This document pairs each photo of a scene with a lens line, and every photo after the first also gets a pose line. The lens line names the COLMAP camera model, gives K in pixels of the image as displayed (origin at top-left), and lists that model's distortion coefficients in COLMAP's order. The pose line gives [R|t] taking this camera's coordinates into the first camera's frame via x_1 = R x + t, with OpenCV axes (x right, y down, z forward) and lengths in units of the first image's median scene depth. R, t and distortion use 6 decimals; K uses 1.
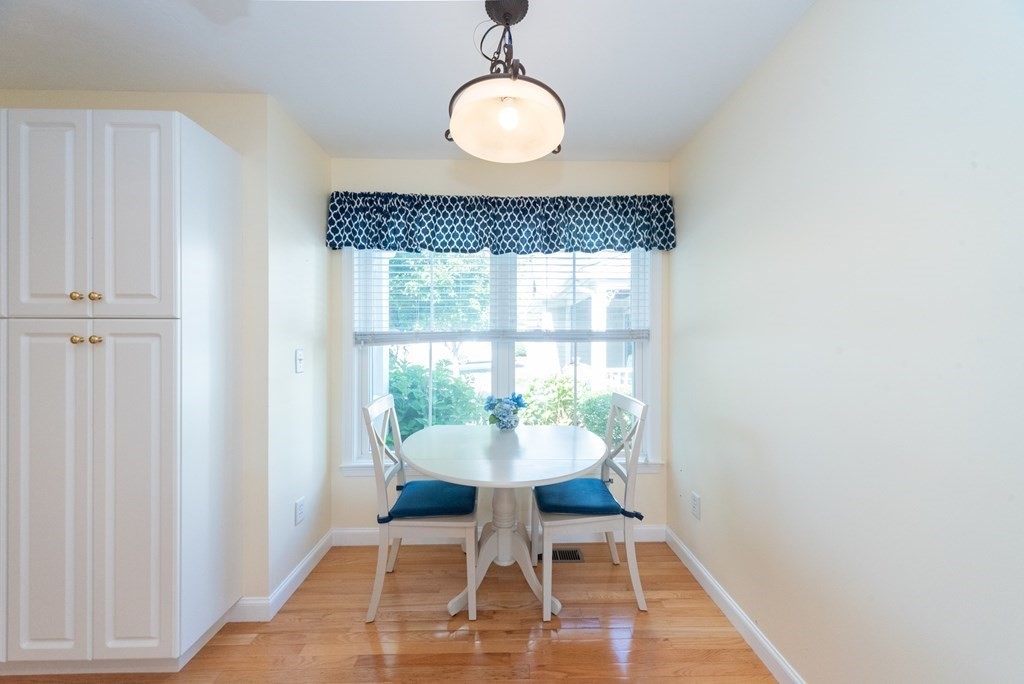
lens RADIAL K [[485.5, 0, 509.3], [0, 485.5, 340.0], [0, 0, 1]] dist [0.000448, 0.000232]
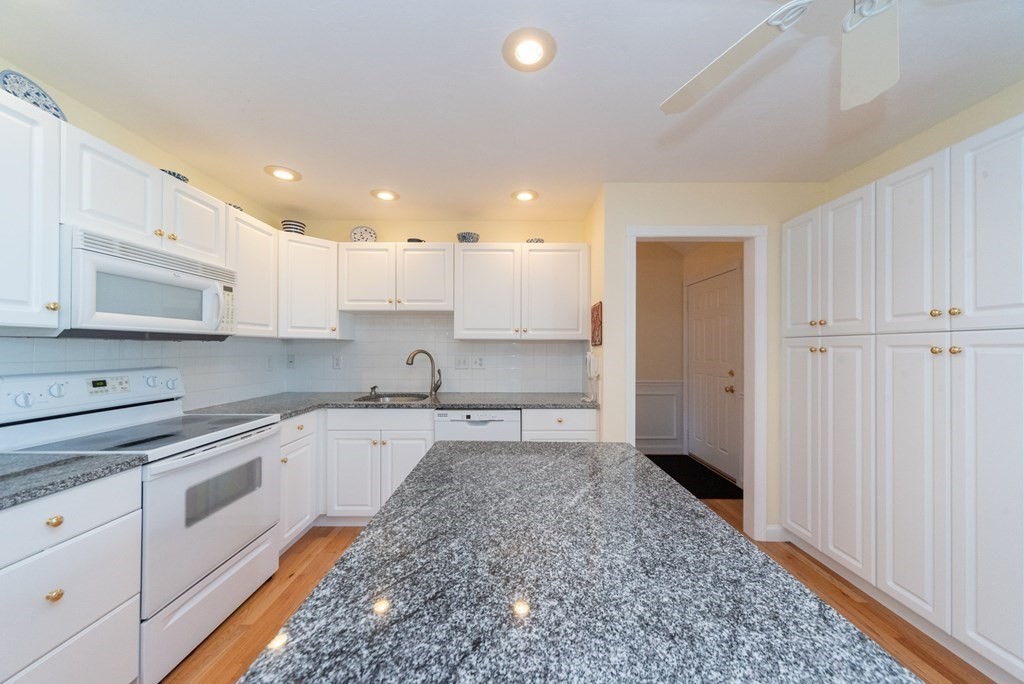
lens RADIAL K [[358.6, 0, 510.0], [0, 358.6, 345.9], [0, 0, 1]] dist [0.000340, -0.000030]
pose [[-0.027011, -0.007696, -0.999606, 0.342291], [-0.004400, 0.999962, -0.007579, 0.000047], [0.999625, 0.004193, -0.027044, 0.012199]]
